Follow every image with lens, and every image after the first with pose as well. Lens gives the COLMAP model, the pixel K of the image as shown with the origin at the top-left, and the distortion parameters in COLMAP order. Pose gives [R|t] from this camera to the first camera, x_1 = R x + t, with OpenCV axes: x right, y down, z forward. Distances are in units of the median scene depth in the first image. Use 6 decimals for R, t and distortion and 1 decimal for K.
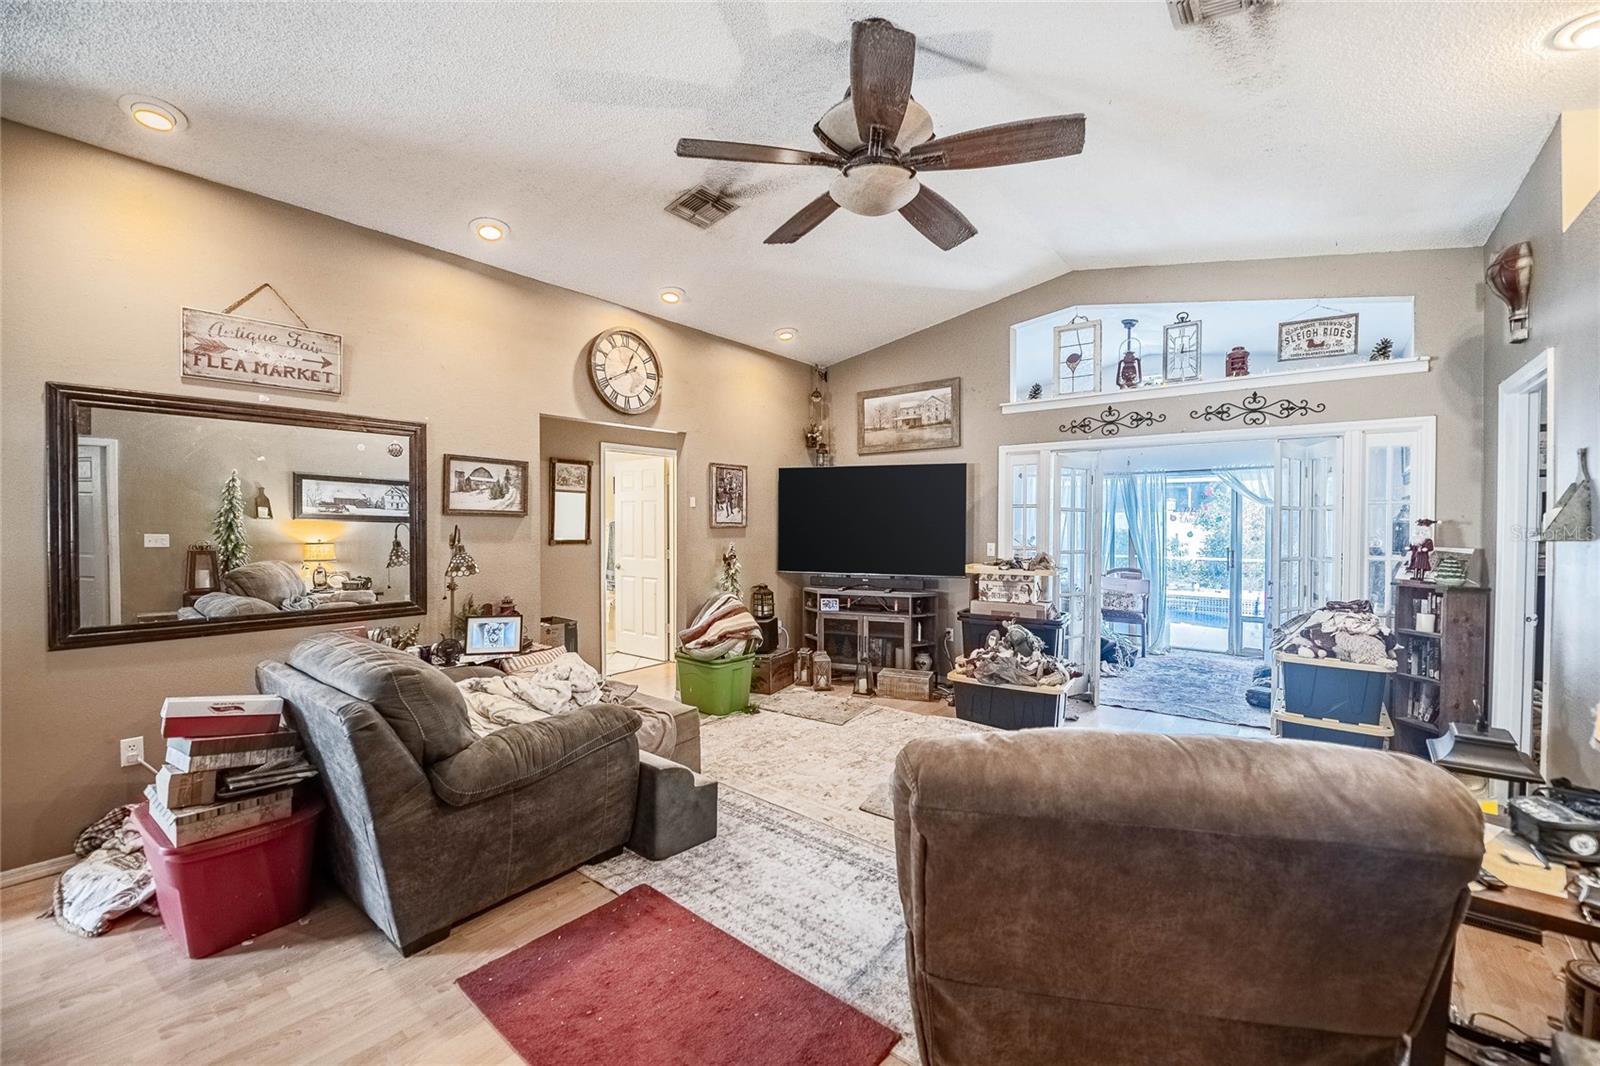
lens RADIAL K [[644.5, 0, 799.3], [0, 644.5, 527.8], [0, 0, 1]] dist [-0.015856, 0.000056]
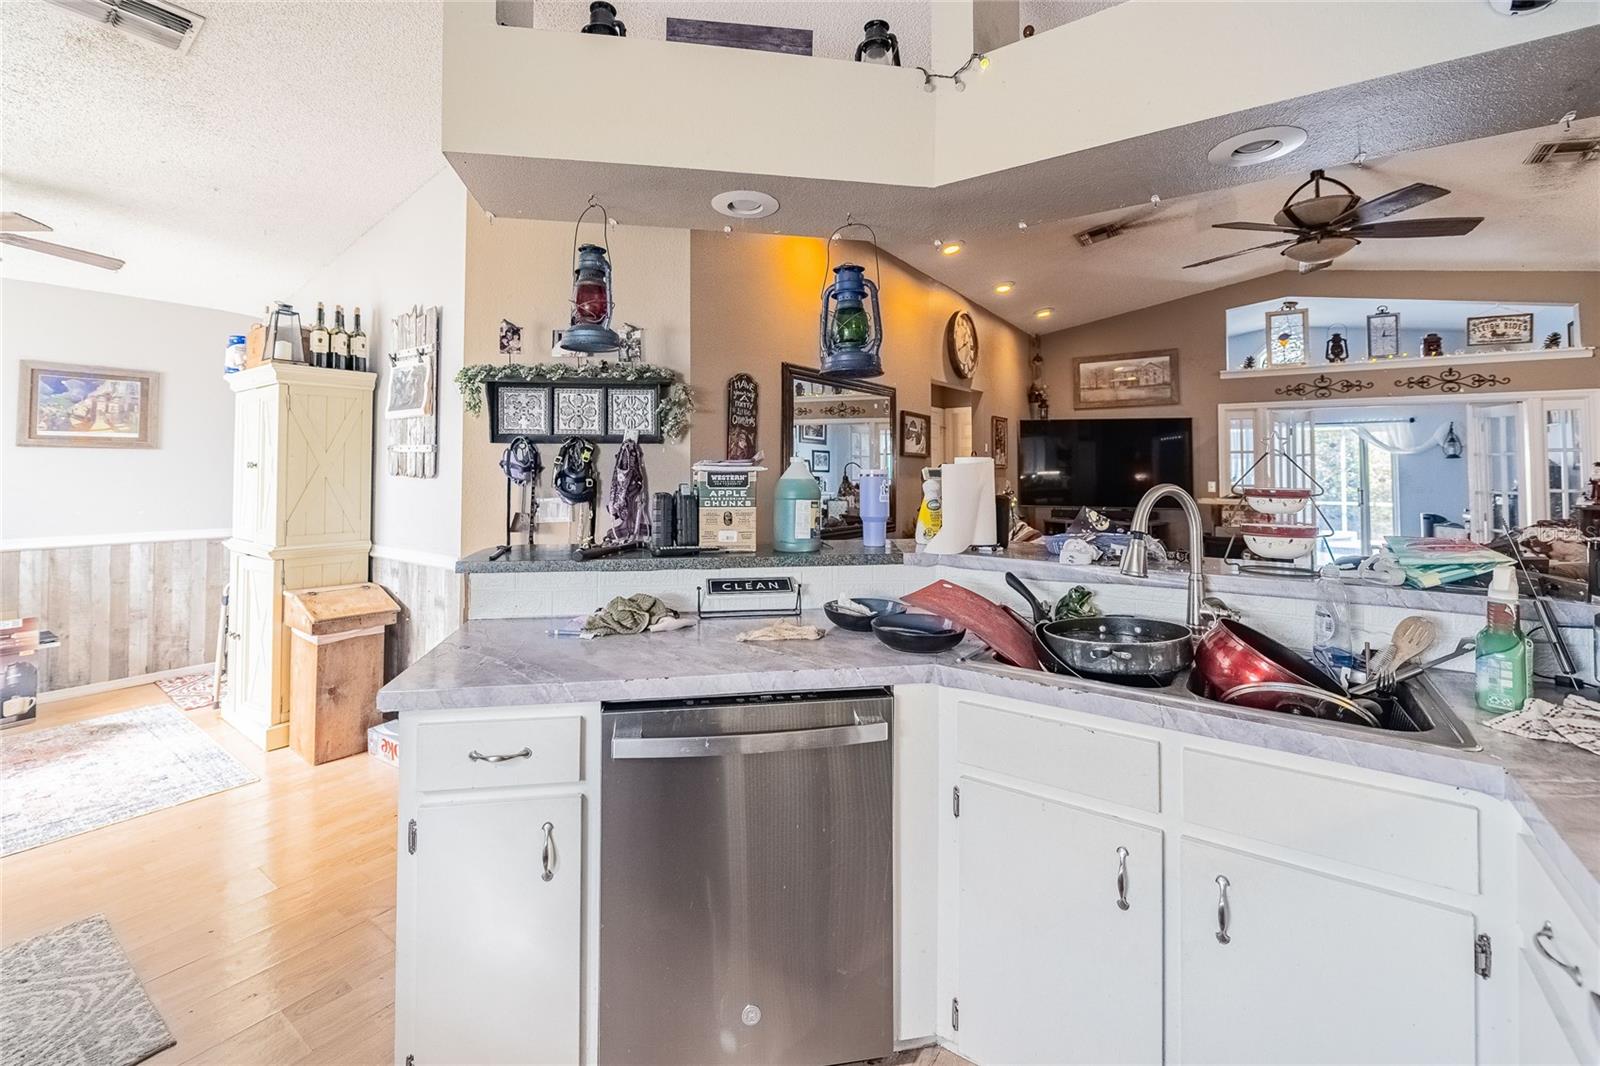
lens RADIAL K [[662.2, 0, 766.1], [0, 662.2, 444.8], [0, 0, 1]] dist [-0.018601, -0.000082]
pose [[0.999580, 0.004966, 0.028538, -0.638851], [-0.003675, 0.998975, -0.045110, 0.013714], [-0.028733, 0.044986, 0.998574, -0.262477]]
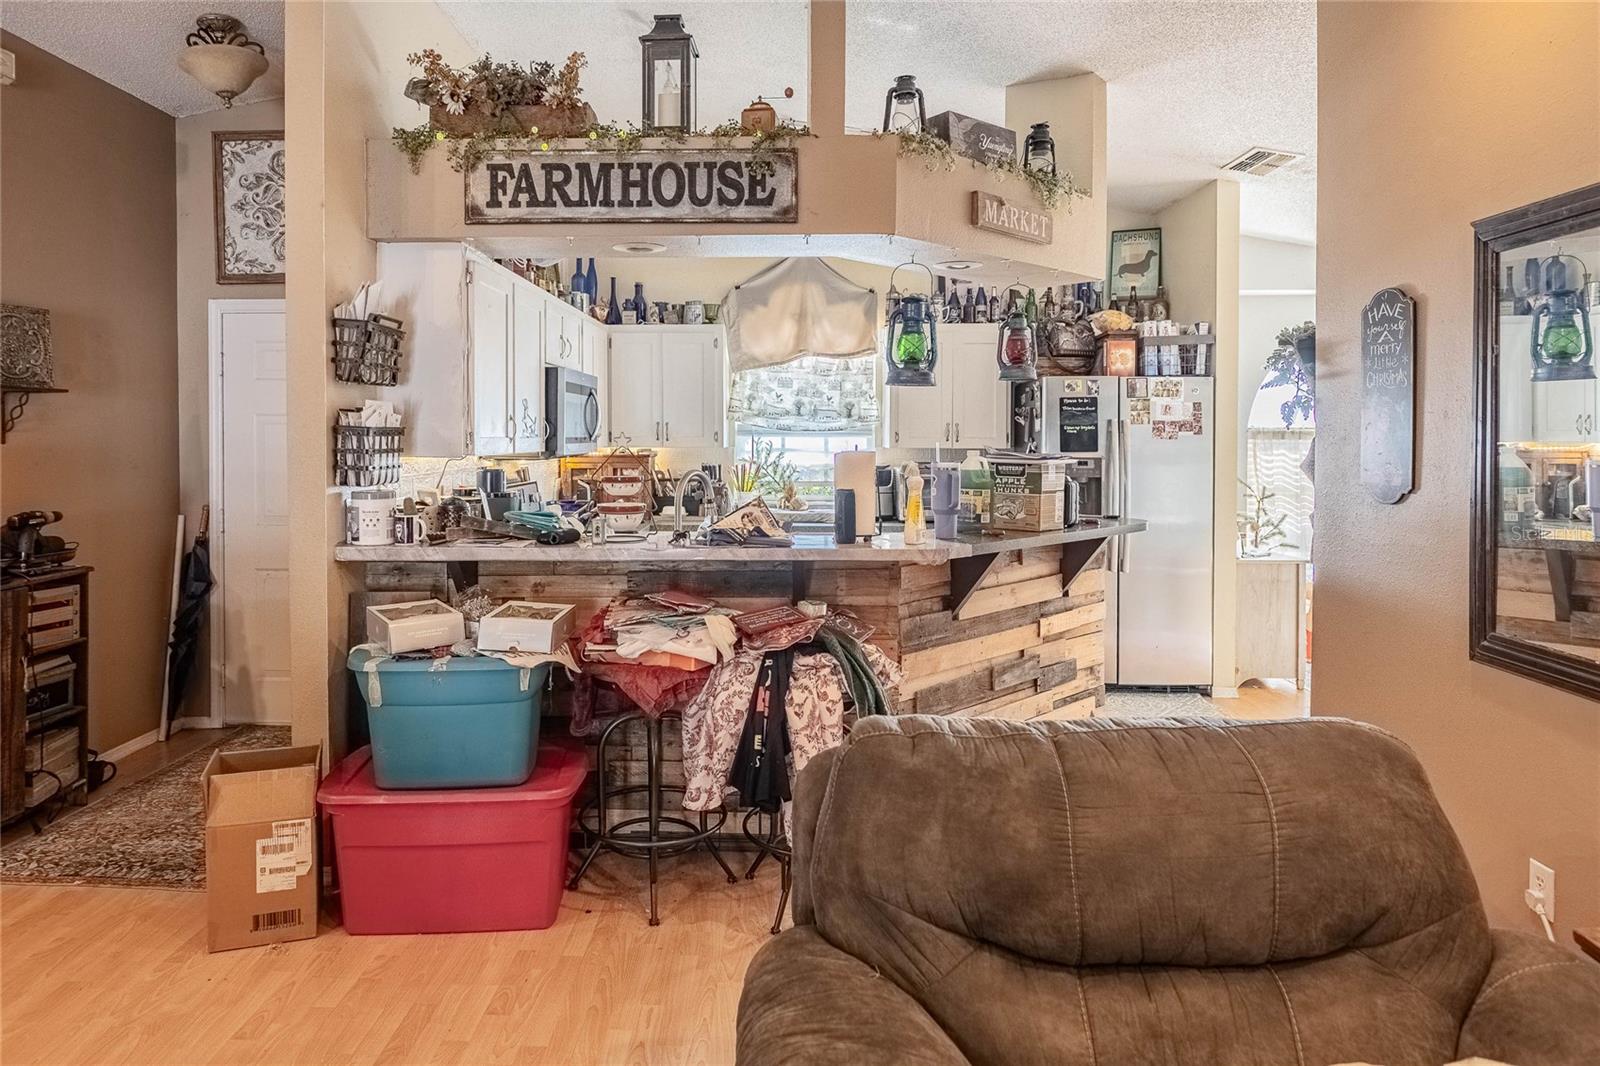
lens RADIAL K [[988.8, 0, 732.4], [0, 988.8, 454.0], [0, 0, 1]] dist [-0.008142, -0.000363]
pose [[-0.814565, 0.006458, -0.580036, -0.017851], [-0.009508, 0.999655, 0.024481, -0.011002], [0.579994, 0.025457, -0.814223, 0.682089]]
